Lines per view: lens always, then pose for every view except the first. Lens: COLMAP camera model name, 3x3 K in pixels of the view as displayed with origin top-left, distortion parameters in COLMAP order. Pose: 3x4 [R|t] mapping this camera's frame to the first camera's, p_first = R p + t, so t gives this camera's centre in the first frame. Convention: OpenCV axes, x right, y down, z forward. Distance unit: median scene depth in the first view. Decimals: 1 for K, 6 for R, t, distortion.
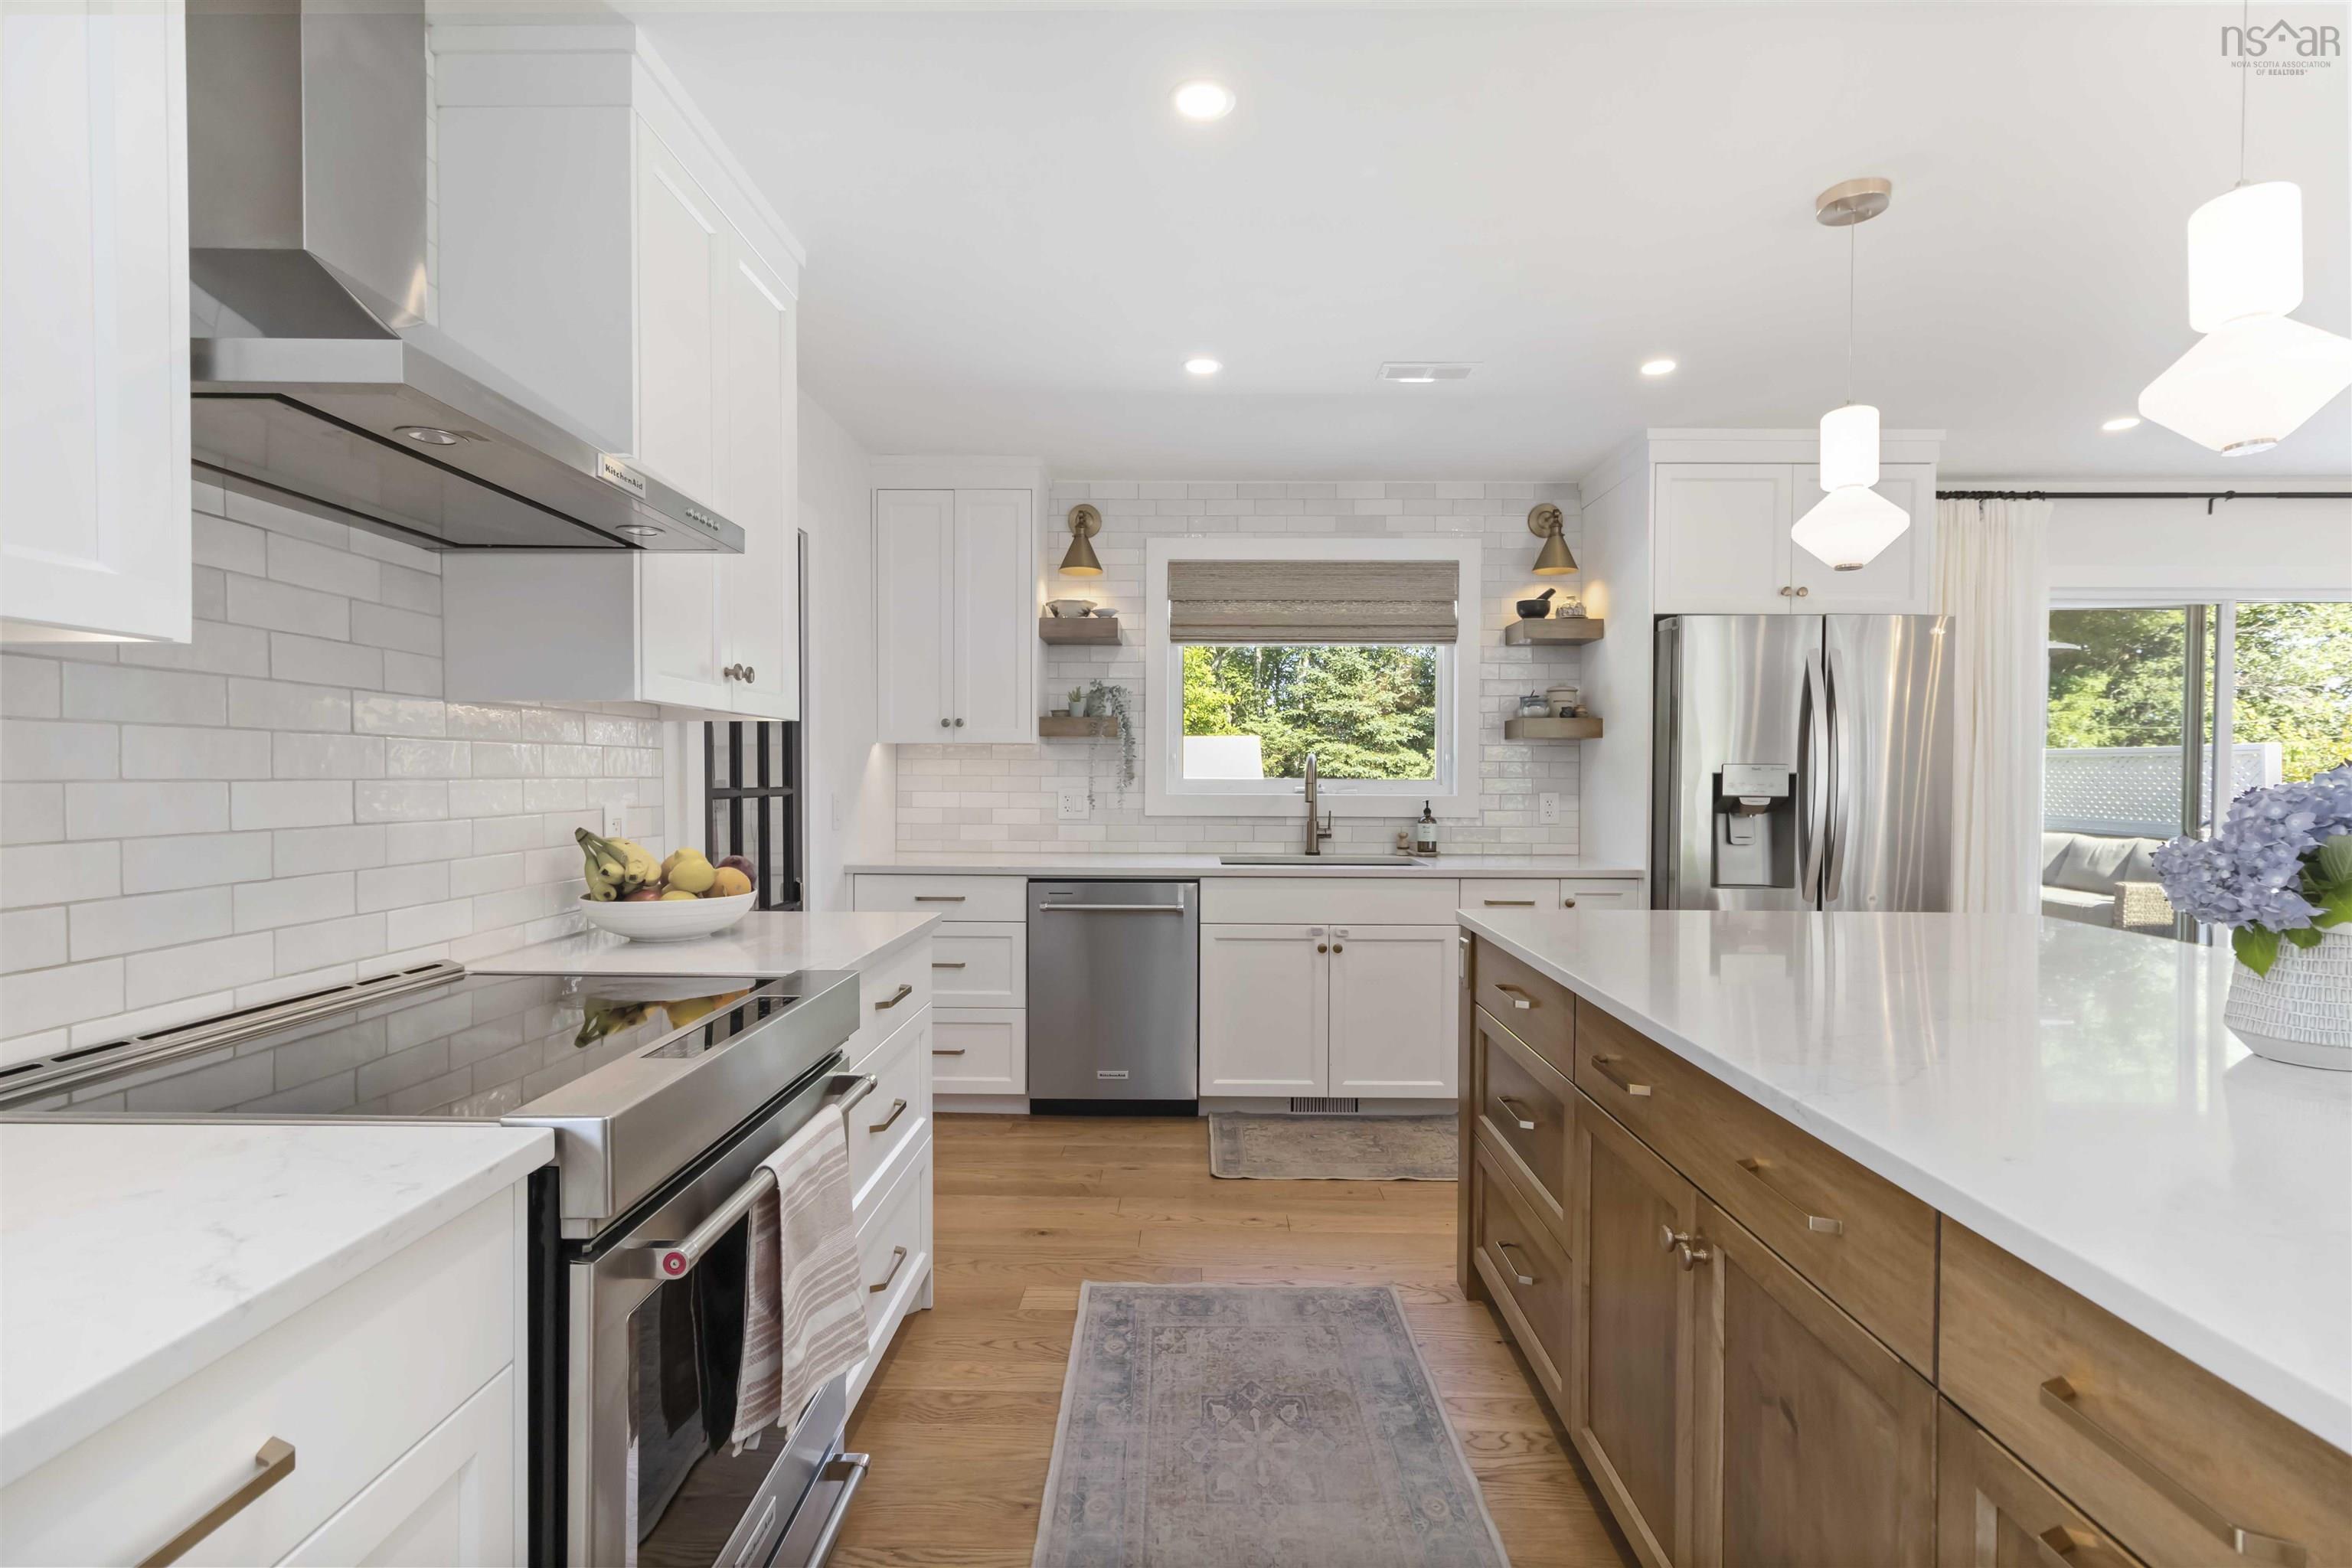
lens RADIAL K [[1075.2, 0, 1176.0], [0, 1075.2, 784.0], [0, 0, 1]] dist [-0.001162, 0.000057]
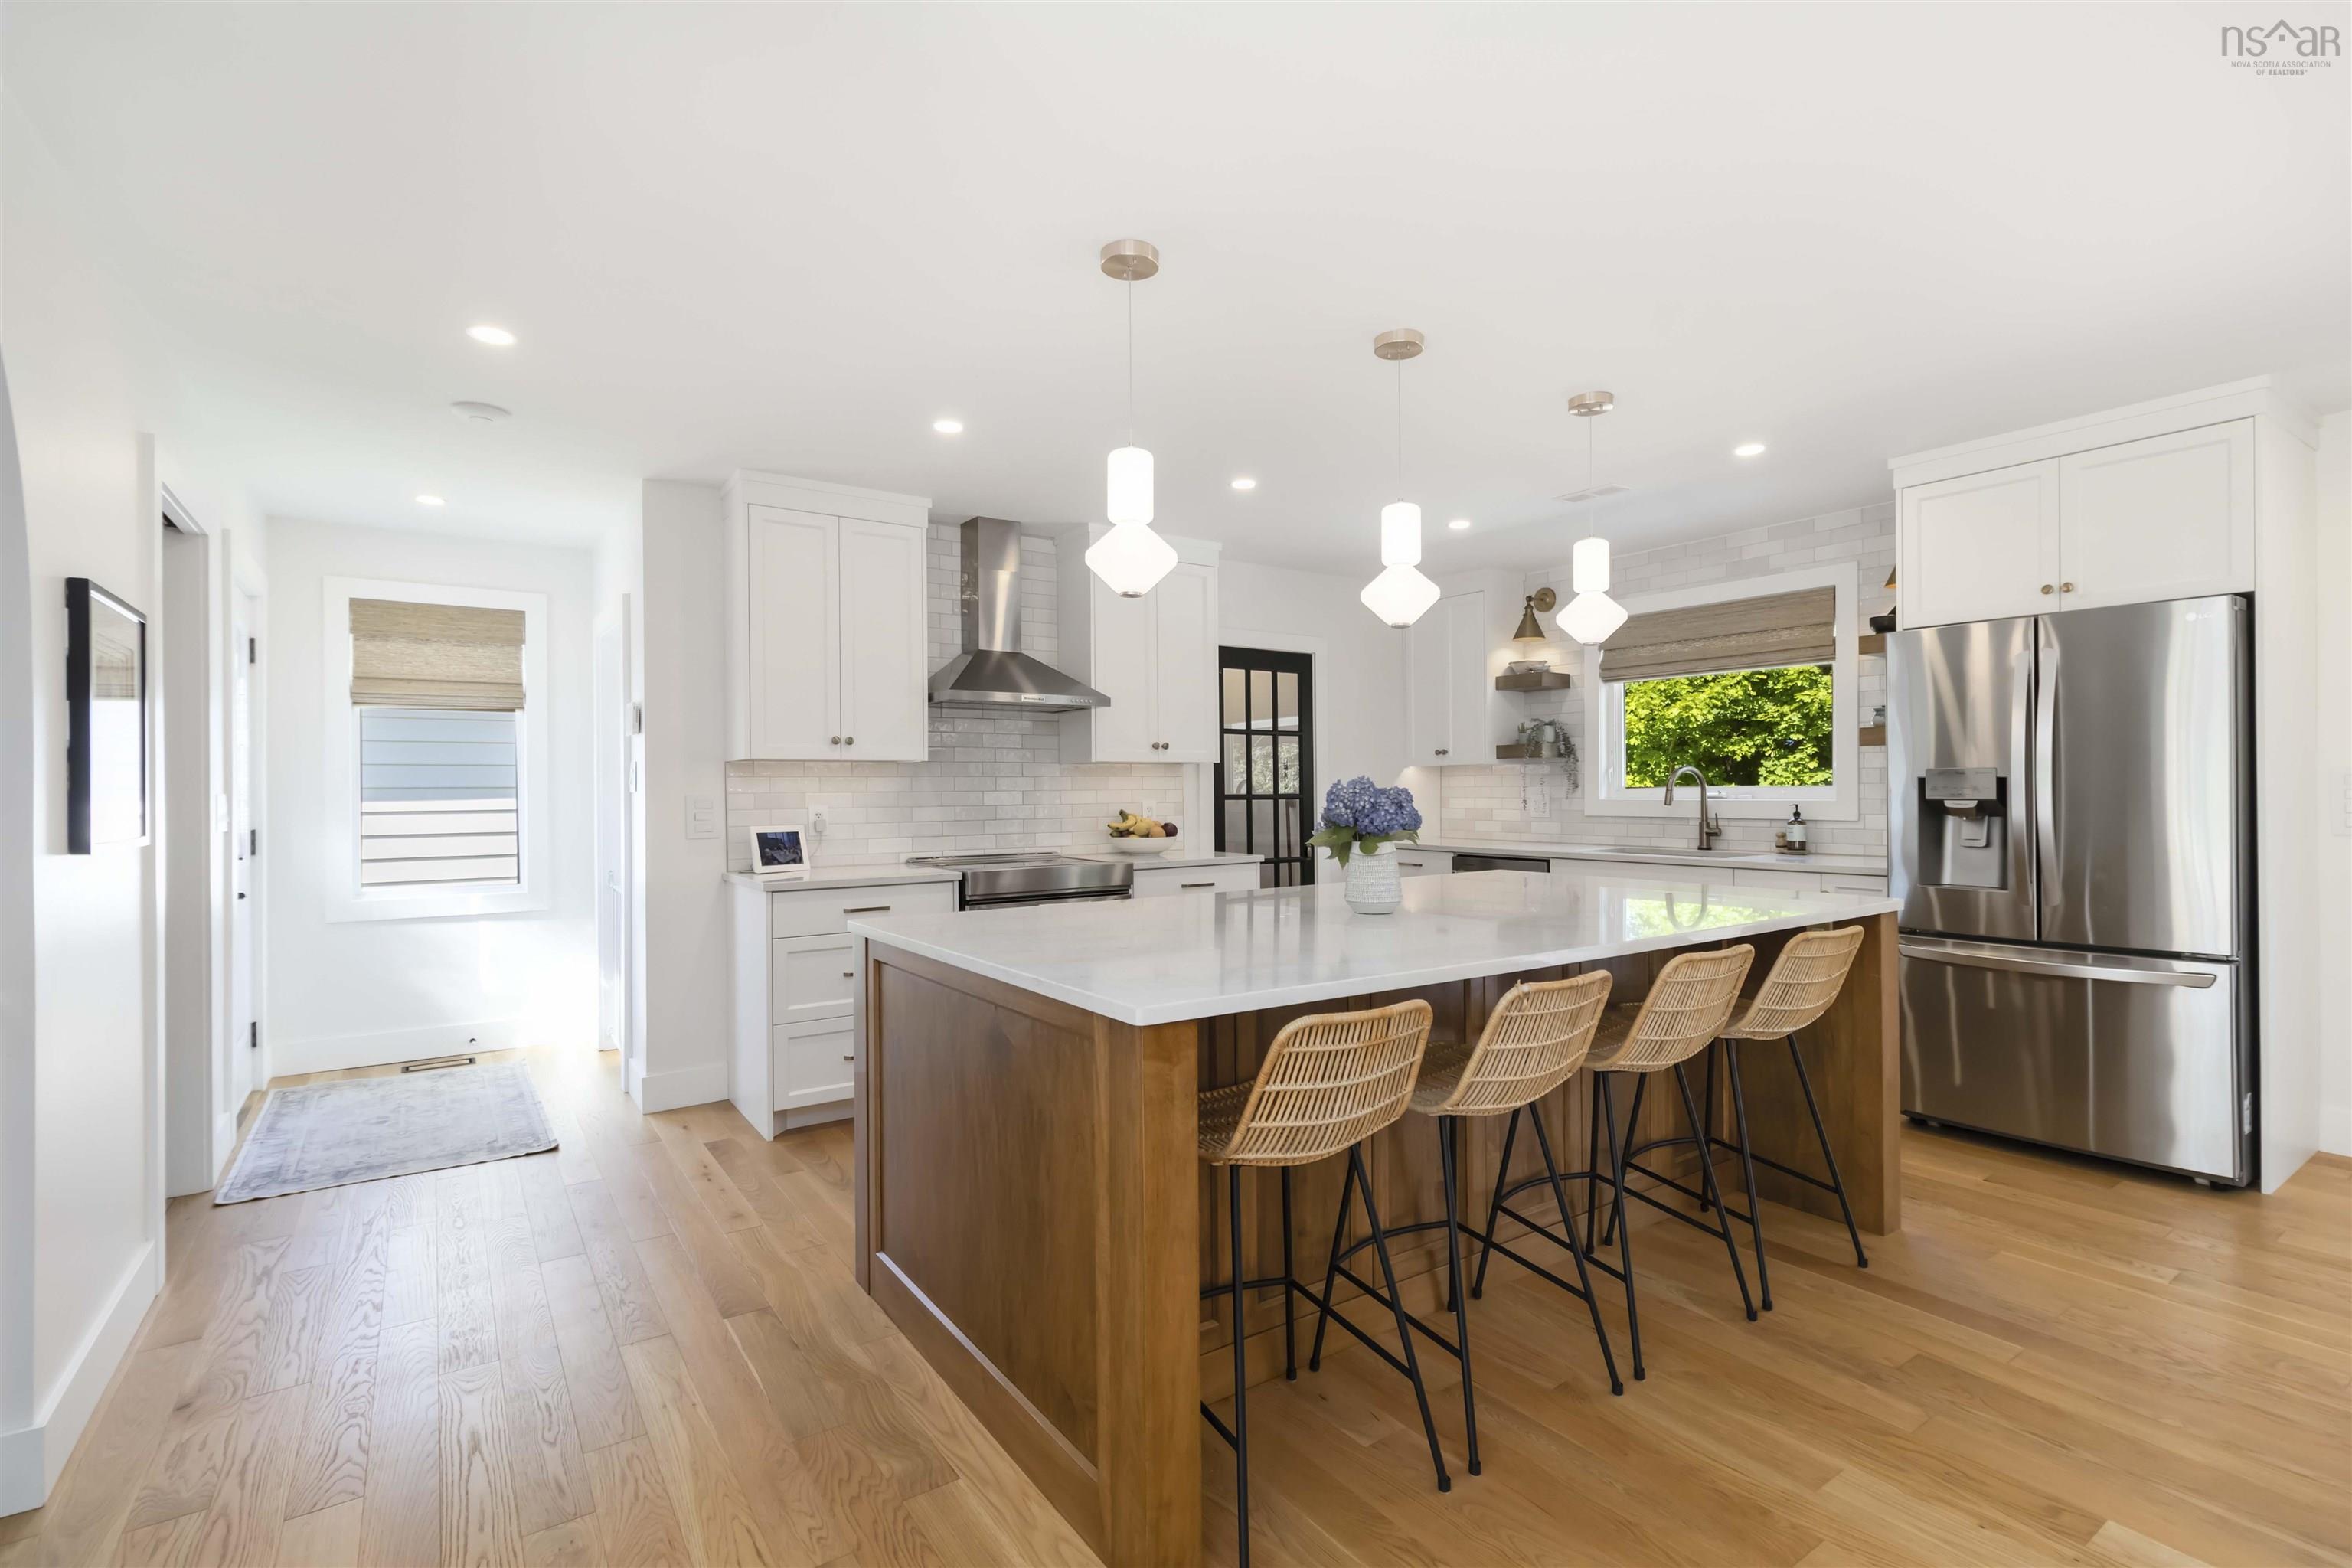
lens RADIAL K [[1086.8, 0, 1180.6], [0, 1086.8, 778.8], [0, 0, 1]] dist [0.002317, 0.000397]
pose [[0.585840, -0.016355, -0.810262, 0.776586], [0.002468, 0.999828, -0.018397, 0.007665], [0.810423, 0.008778, 0.585780, -0.187260]]
